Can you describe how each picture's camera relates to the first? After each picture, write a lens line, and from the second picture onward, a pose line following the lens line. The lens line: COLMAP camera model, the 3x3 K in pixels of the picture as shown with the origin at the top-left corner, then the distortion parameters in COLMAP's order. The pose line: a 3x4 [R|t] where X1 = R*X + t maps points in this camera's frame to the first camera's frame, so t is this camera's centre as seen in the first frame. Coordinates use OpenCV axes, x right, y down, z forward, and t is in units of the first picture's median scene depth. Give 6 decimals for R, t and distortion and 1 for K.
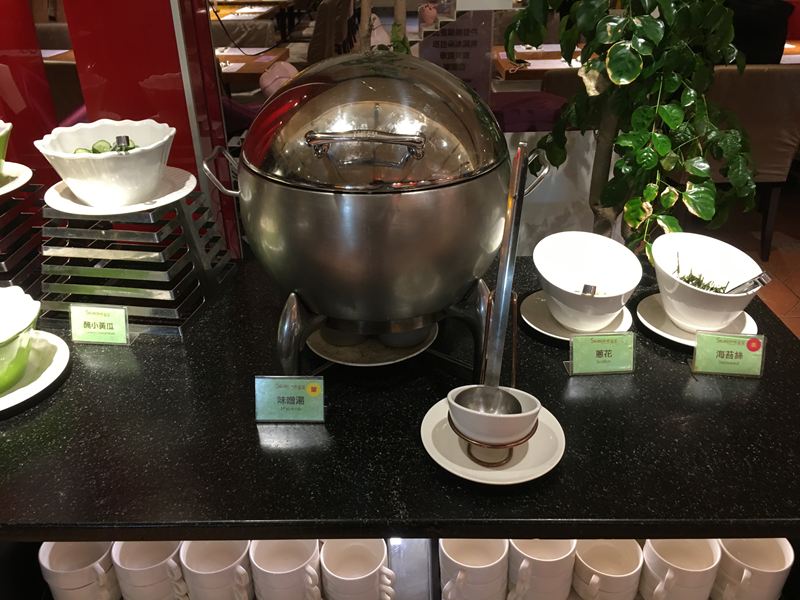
lens RADIAL K [[672.8, 0, 400.2], [0, 672.8, 297.0], [0, 0, 1]] dist [0.078464, -0.124012]
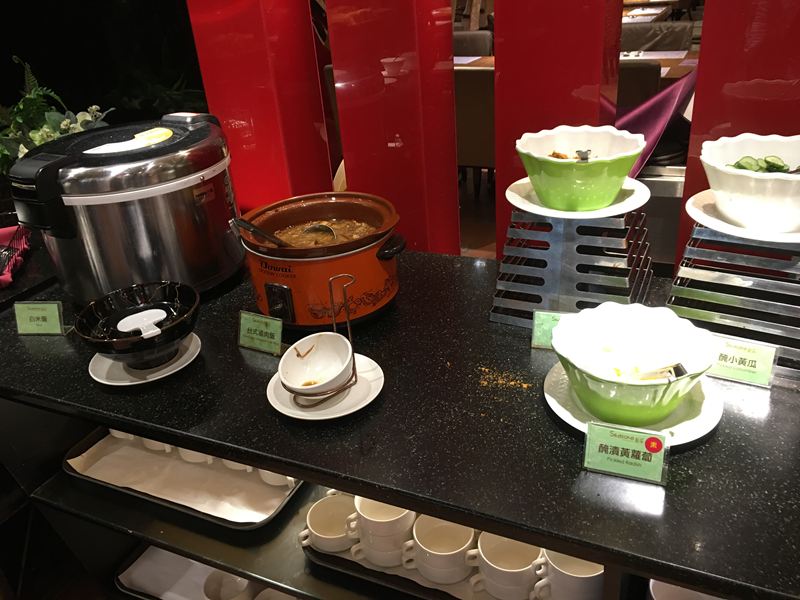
lens RADIAL K [[672.8, 0, 400.2], [0, 672.8, 297.0], [0, 0, 1]] dist [0.078464, -0.124012]
pose [[0.910532, 0.129643, -0.392586, -0.154895], [-0.131550, 0.991062, 0.022171, -0.000891], [0.391951, 0.031457, 0.919448, -0.003412]]
